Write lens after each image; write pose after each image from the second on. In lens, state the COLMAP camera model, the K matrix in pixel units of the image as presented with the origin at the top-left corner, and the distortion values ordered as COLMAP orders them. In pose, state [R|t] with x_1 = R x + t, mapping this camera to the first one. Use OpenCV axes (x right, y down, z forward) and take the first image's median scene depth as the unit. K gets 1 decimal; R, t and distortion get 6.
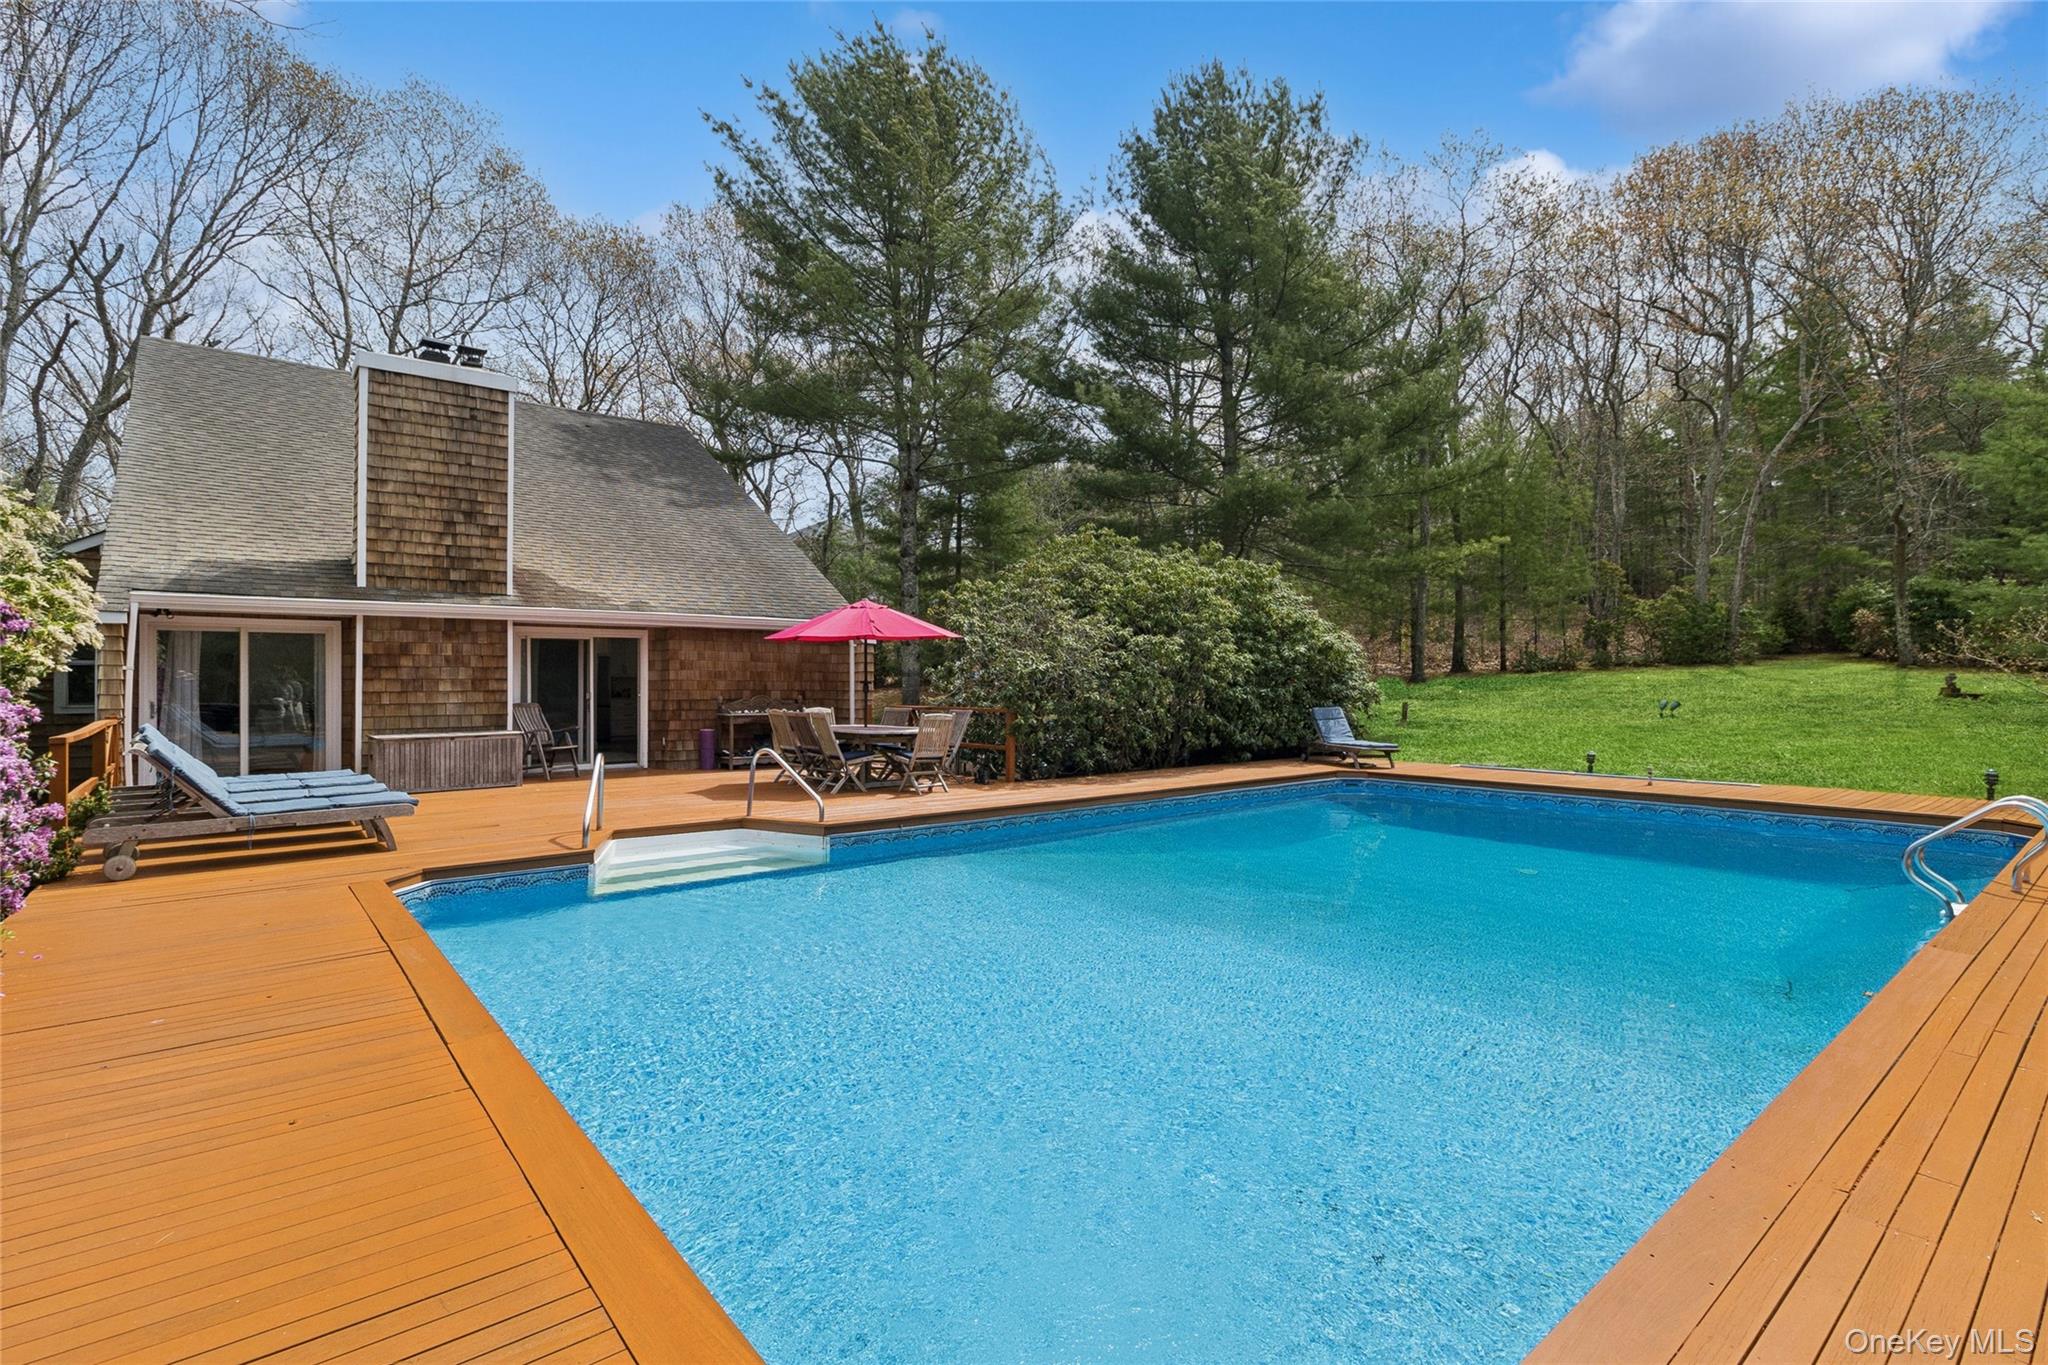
lens RADIAL K [[955.7, 0, 1032.6], [0, 955.7, 675.6], [0, 0, 1]] dist [0.002864, 0.000257]
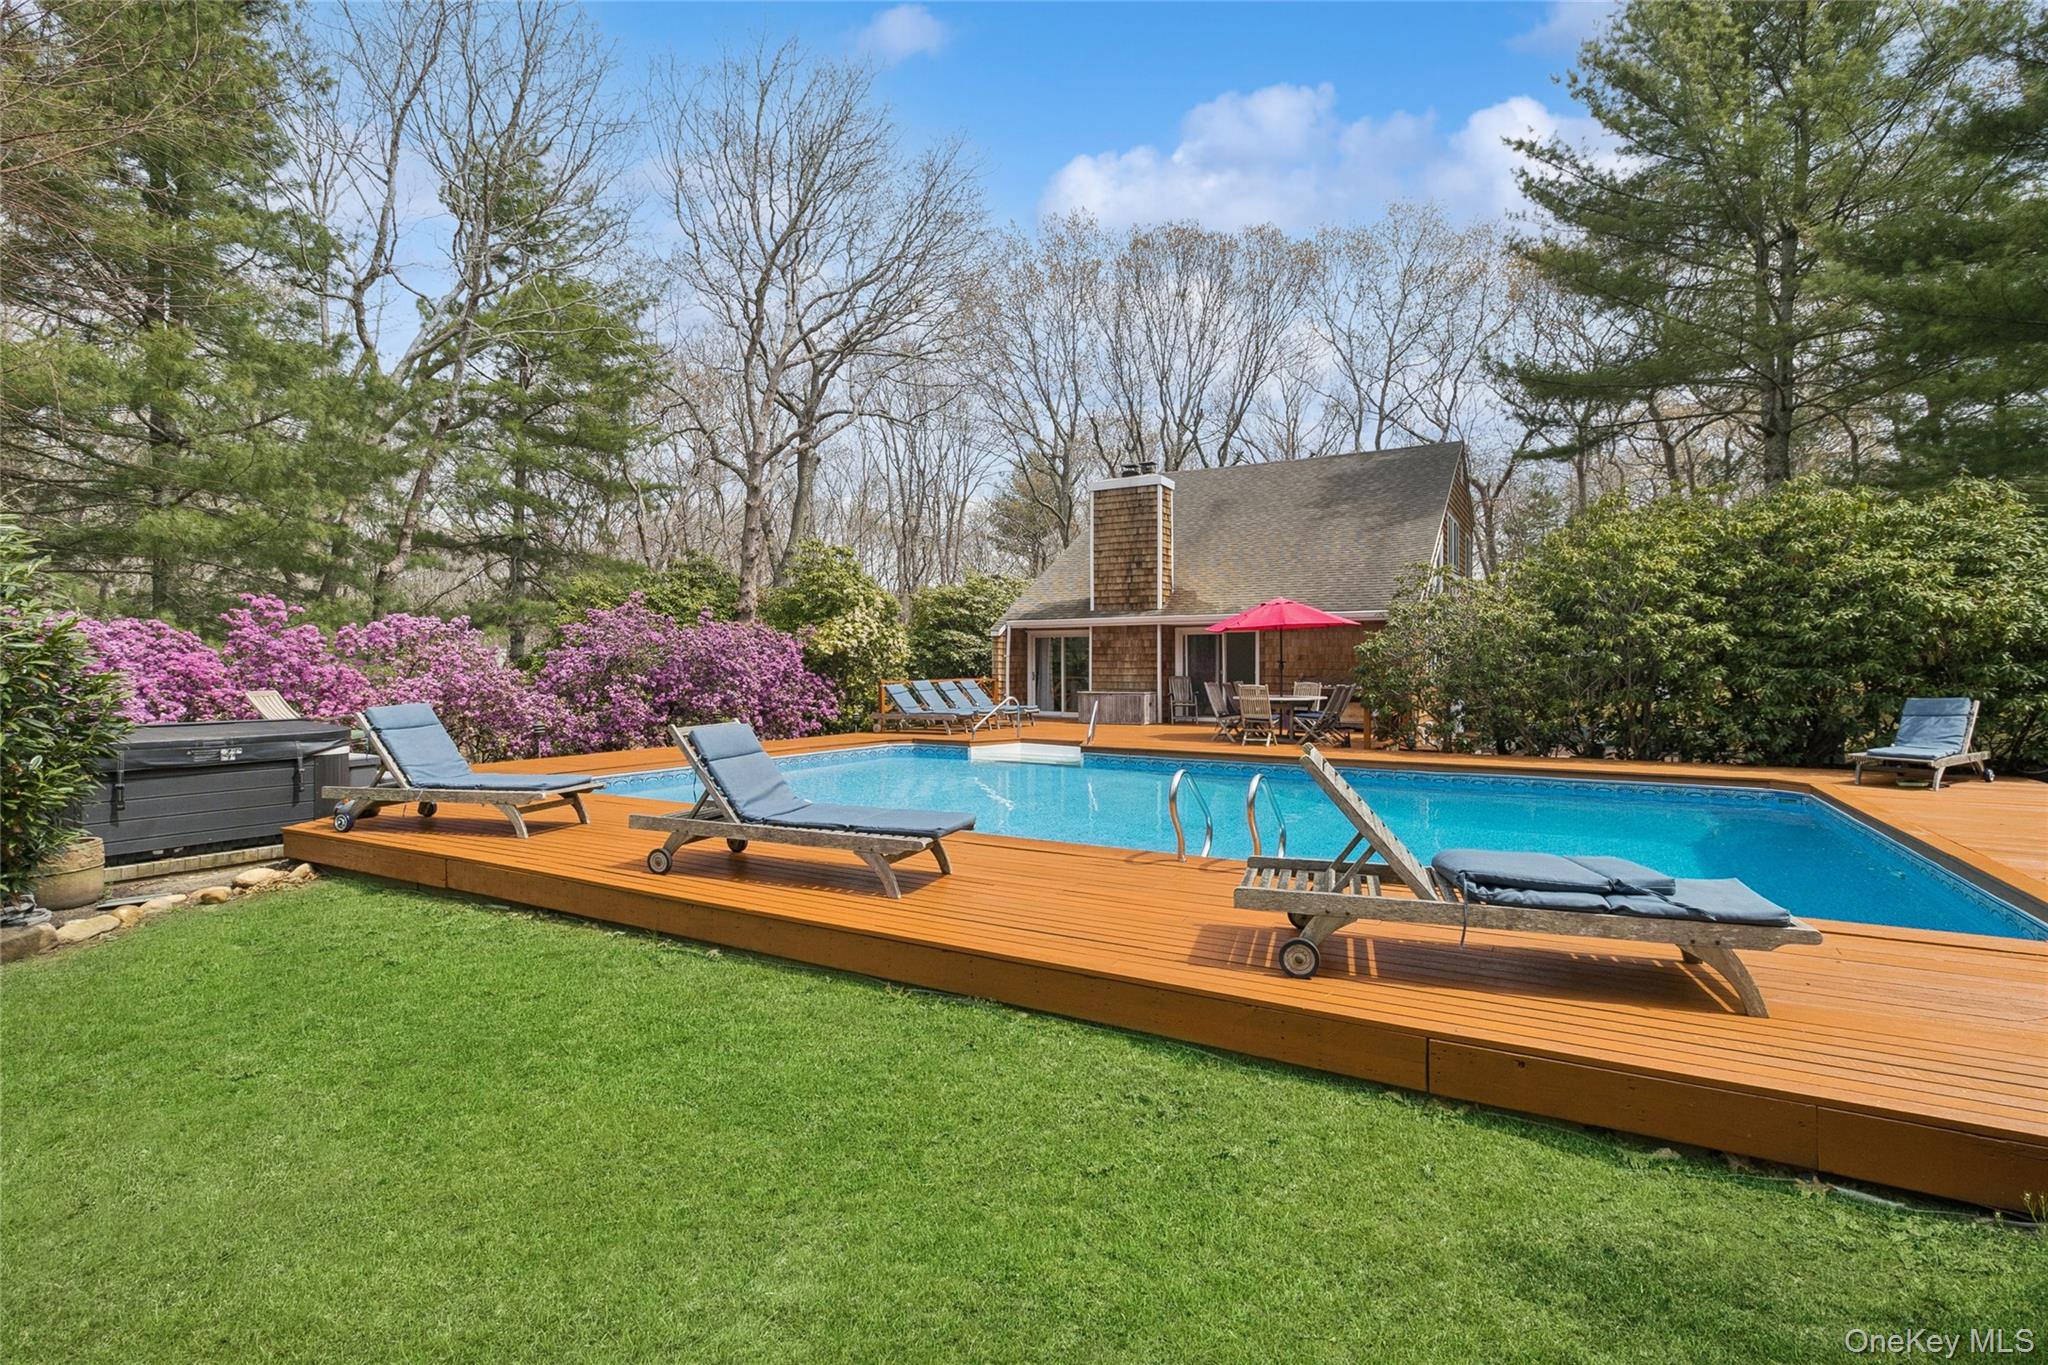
lens RADIAL K [[955.7, 0, 1032.6], [0, 955.7, 675.6], [0, 0, 1]] dist [0.002864, 0.000257]
pose [[0.352328, 0.004682, -0.935865, 0.928074], [-0.000987, 0.999989, 0.004632, 0.022182], [0.935876, -0.000708, 0.352329, 0.232841]]
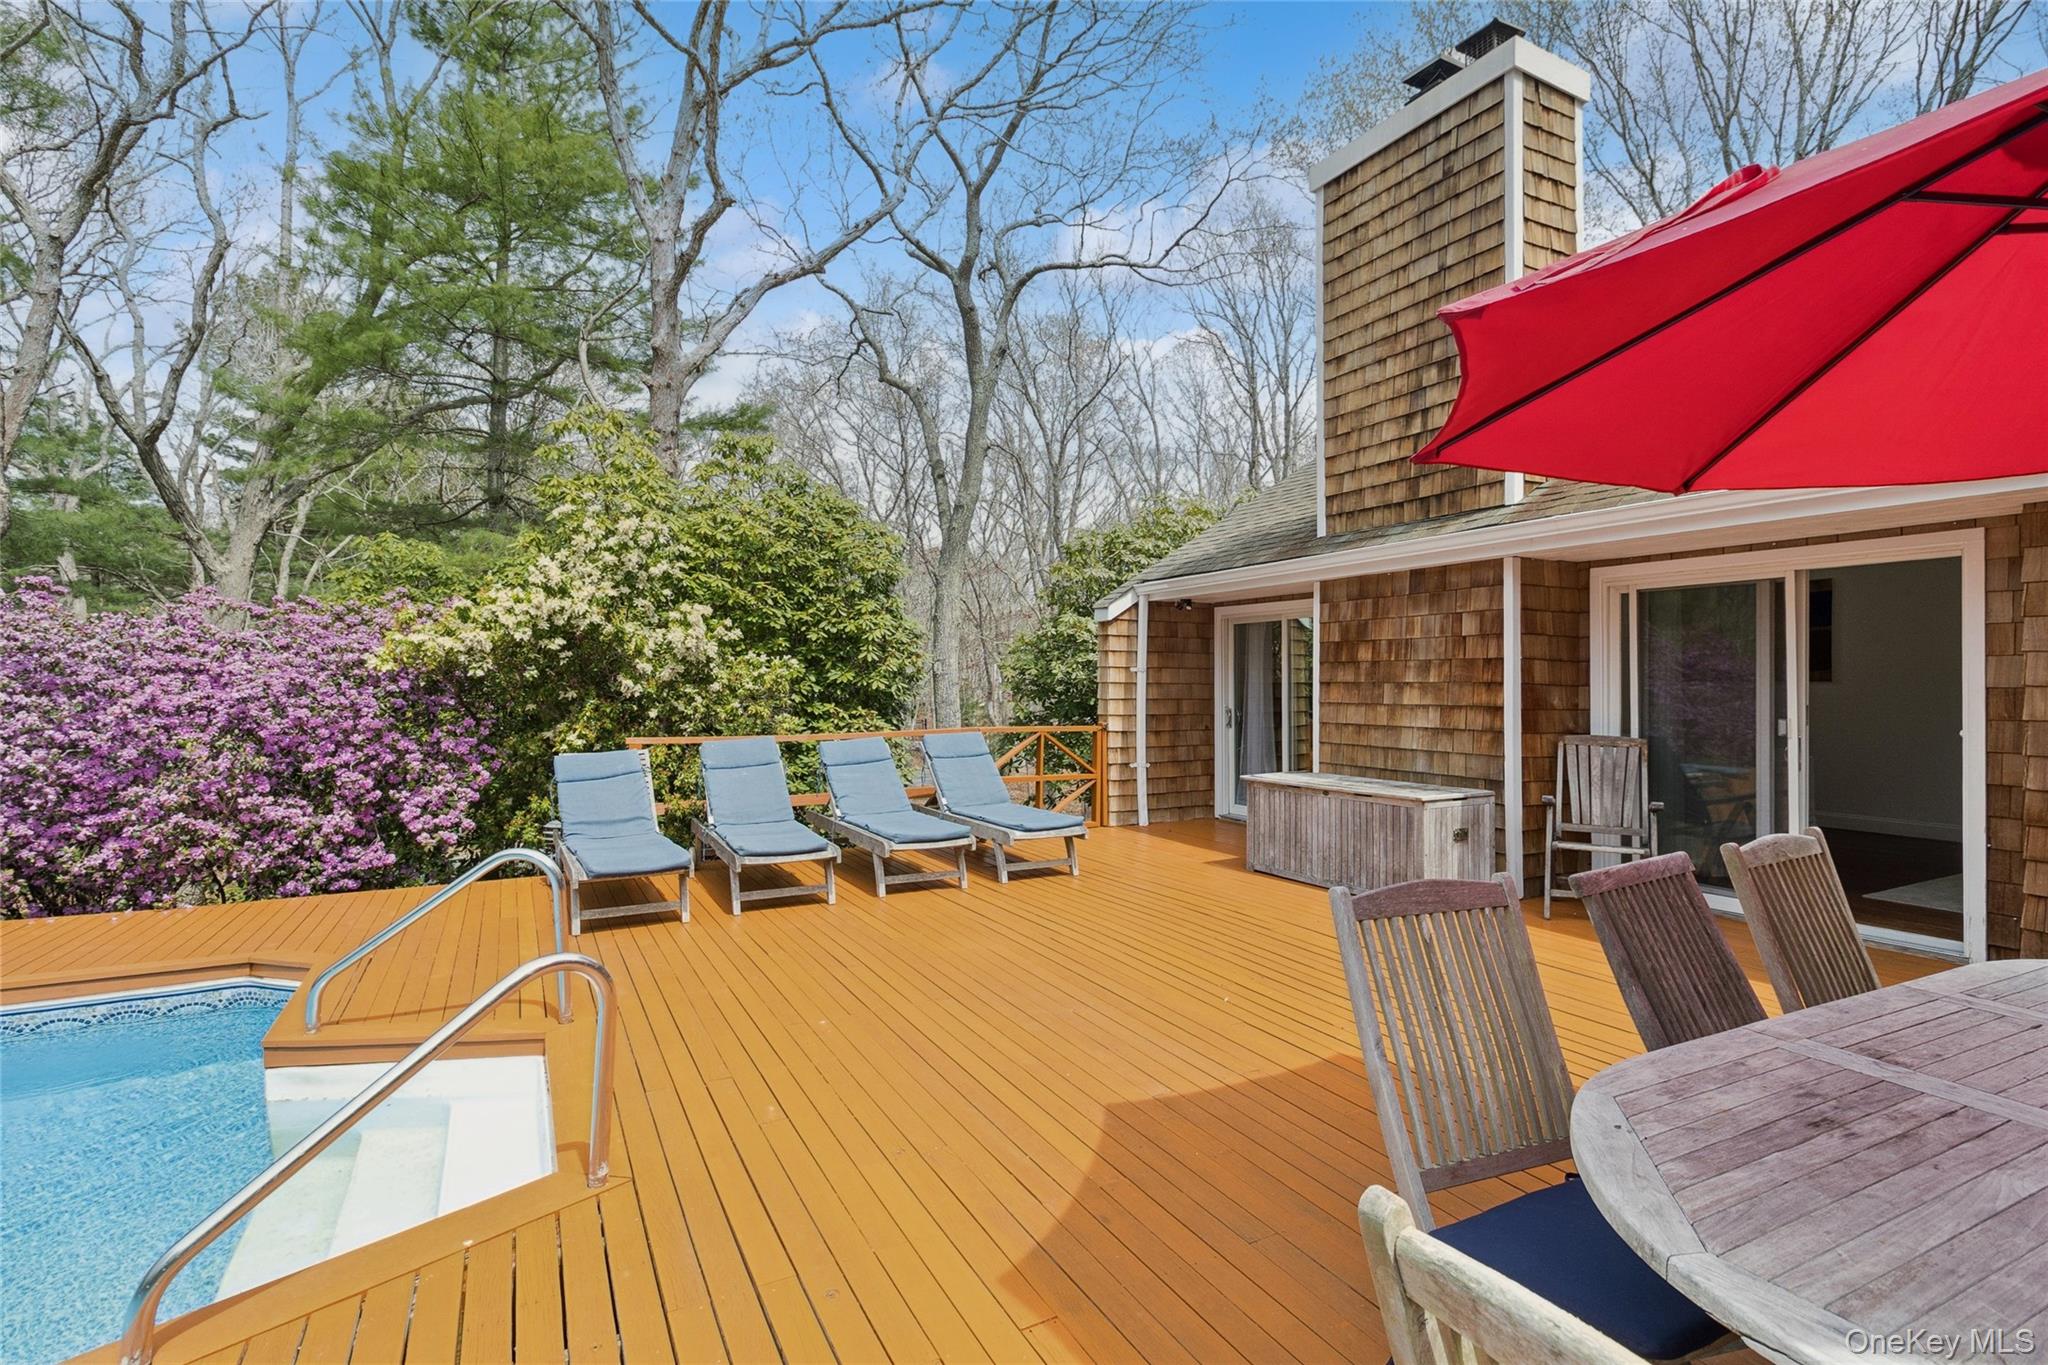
lens RADIAL K [[955.7, 0, 1032.6], [0, 955.7, 675.6], [0, 0, 1]] dist [0.002864, 0.000257]
pose [[-0.192042, -0.002699, -0.981383, -0.041035], [0.001127, 0.999995, -0.002971, 0.000964], [0.981386, -0.001677, -0.192038, 0.885983]]
